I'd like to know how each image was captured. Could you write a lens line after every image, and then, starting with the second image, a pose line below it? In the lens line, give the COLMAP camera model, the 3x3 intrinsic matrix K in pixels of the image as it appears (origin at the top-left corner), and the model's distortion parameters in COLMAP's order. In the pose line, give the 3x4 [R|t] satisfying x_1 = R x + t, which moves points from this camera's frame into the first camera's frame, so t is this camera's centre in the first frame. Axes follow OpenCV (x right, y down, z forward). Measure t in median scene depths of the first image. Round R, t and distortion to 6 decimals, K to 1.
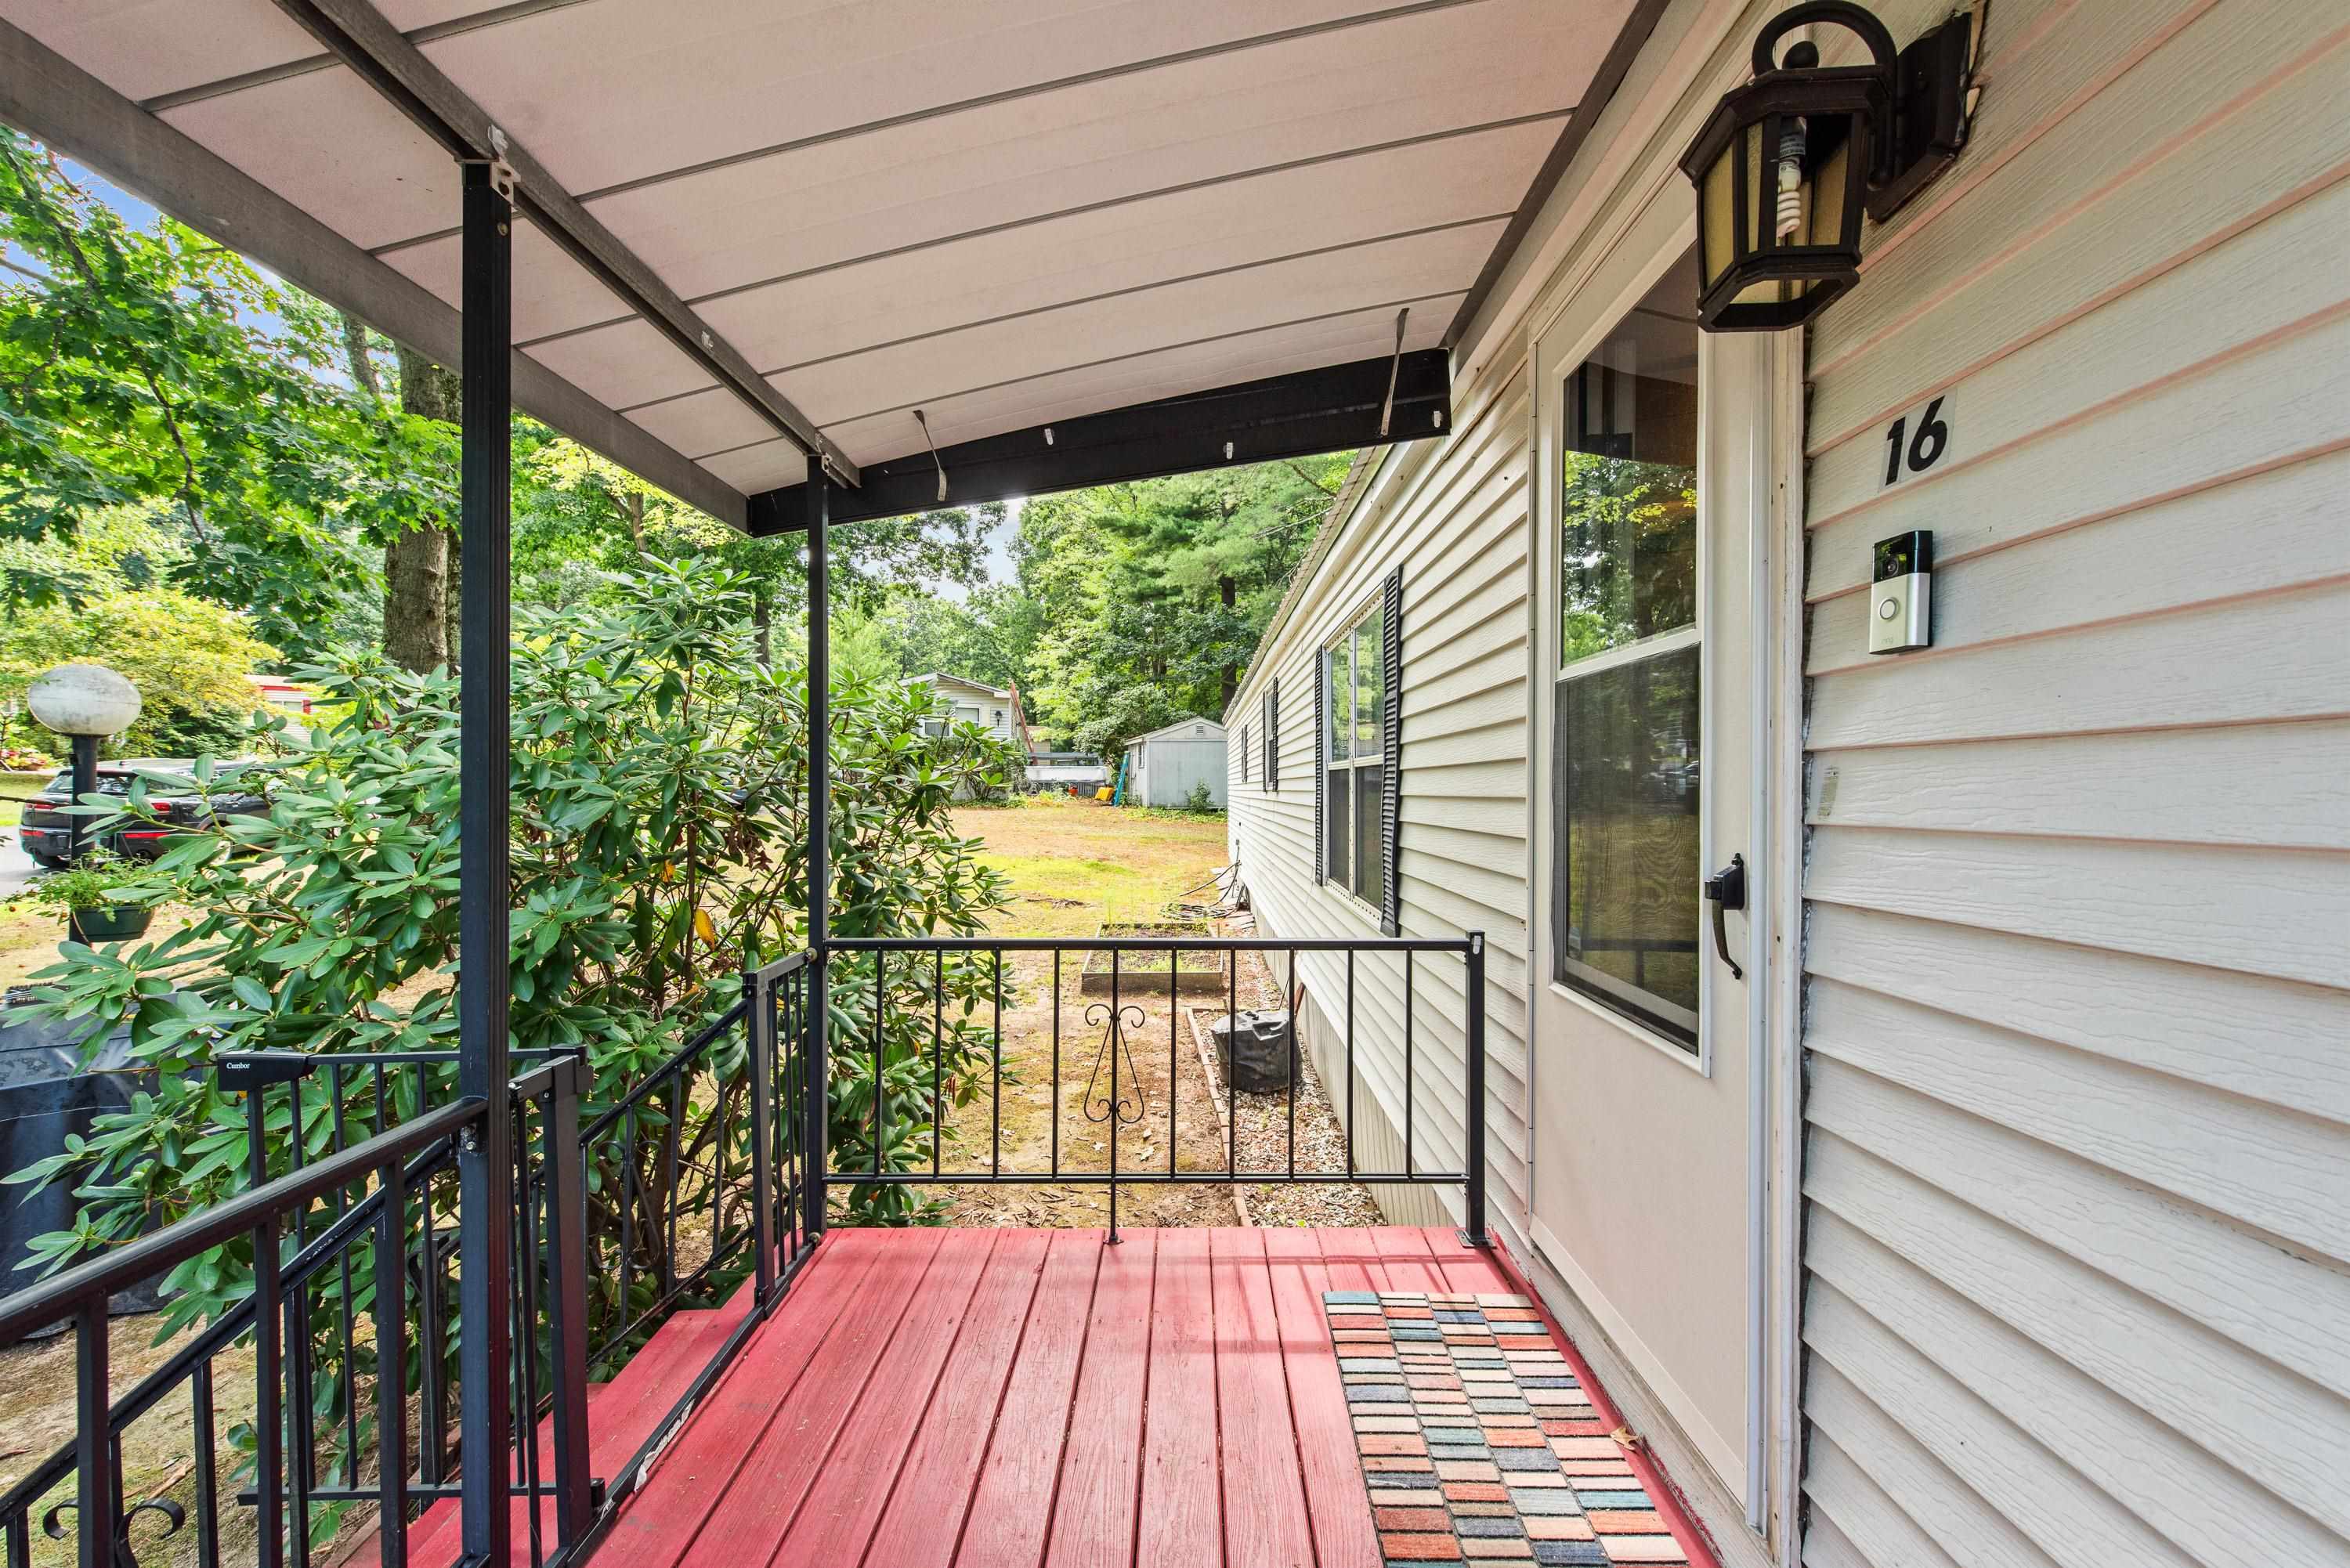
lens RADIAL K [[916.1, 0, 1176.4], [0, 916.1, 794.1], [0, 0, 1]] dist [0.018390, -0.000598]
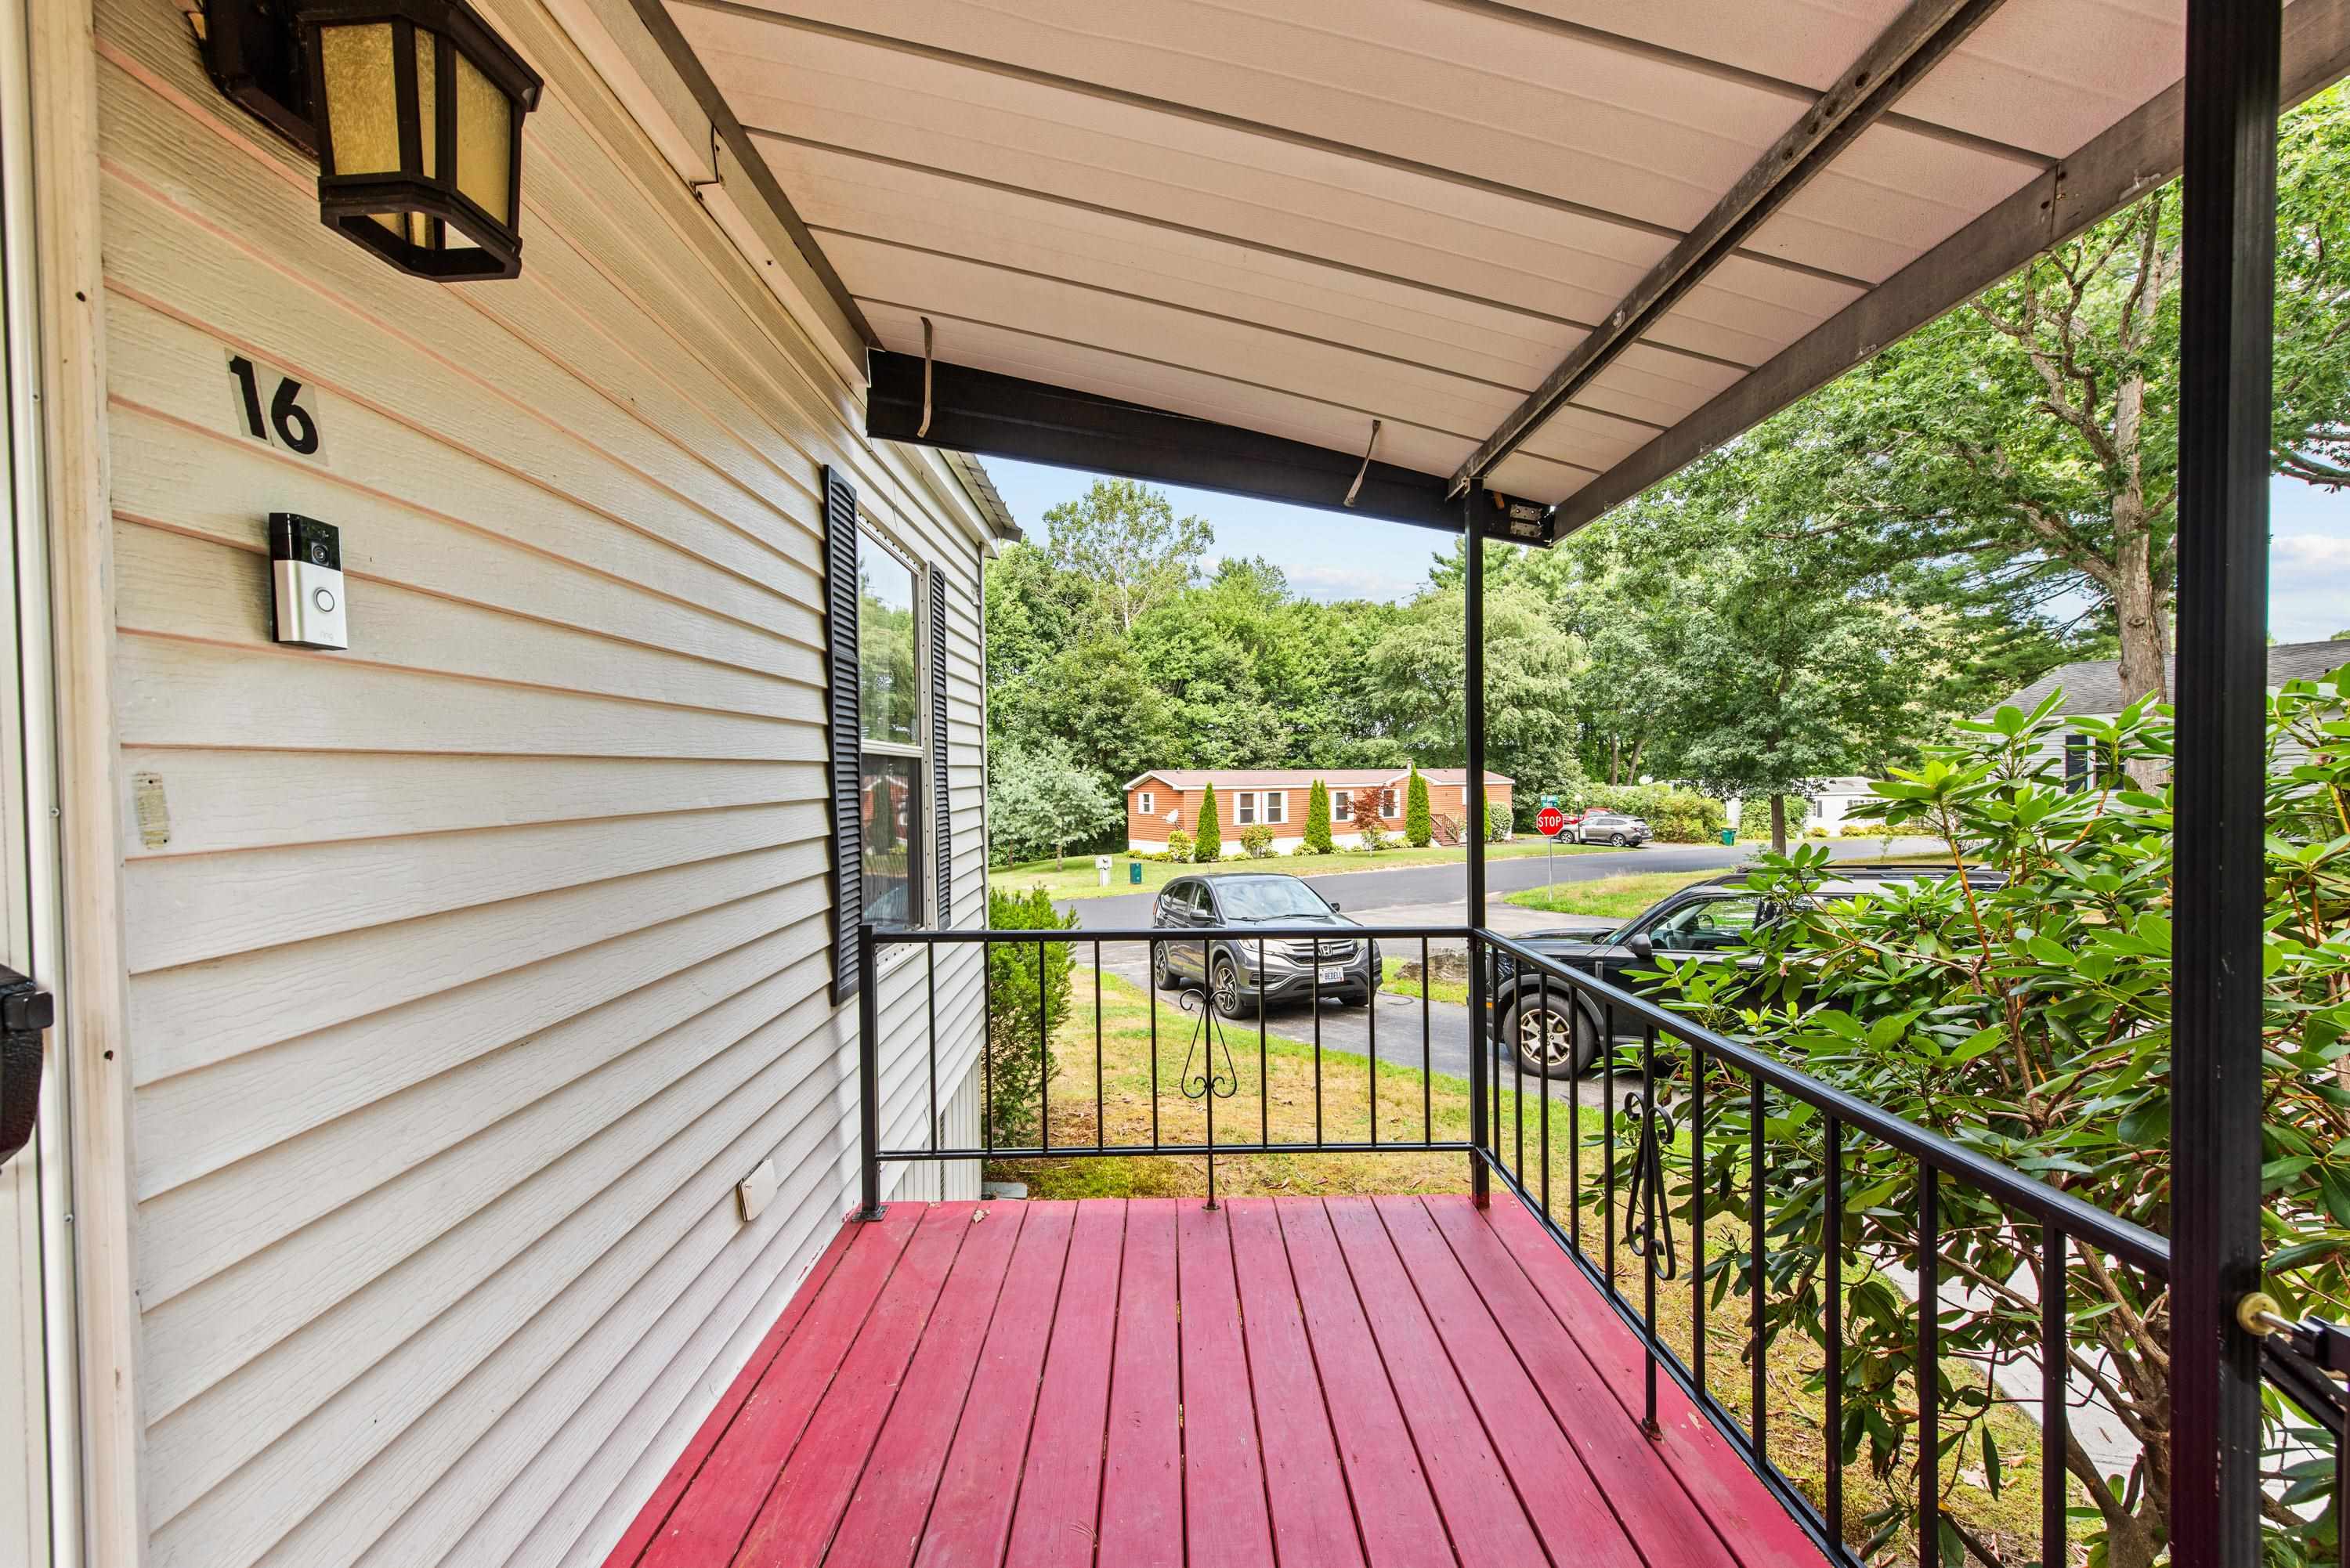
lens RADIAL K [[916.1, 0, 1182.1], [0, 916.1, 786.3], [0, 0, 1]] dist [0.018390, -0.000598]
pose [[-0.999377, 0.011041, -0.033517, -0.034734], [0.010327, 0.999717, 0.021413, -0.029271], [0.033744, 0.021053, -0.999209, 1.965285]]
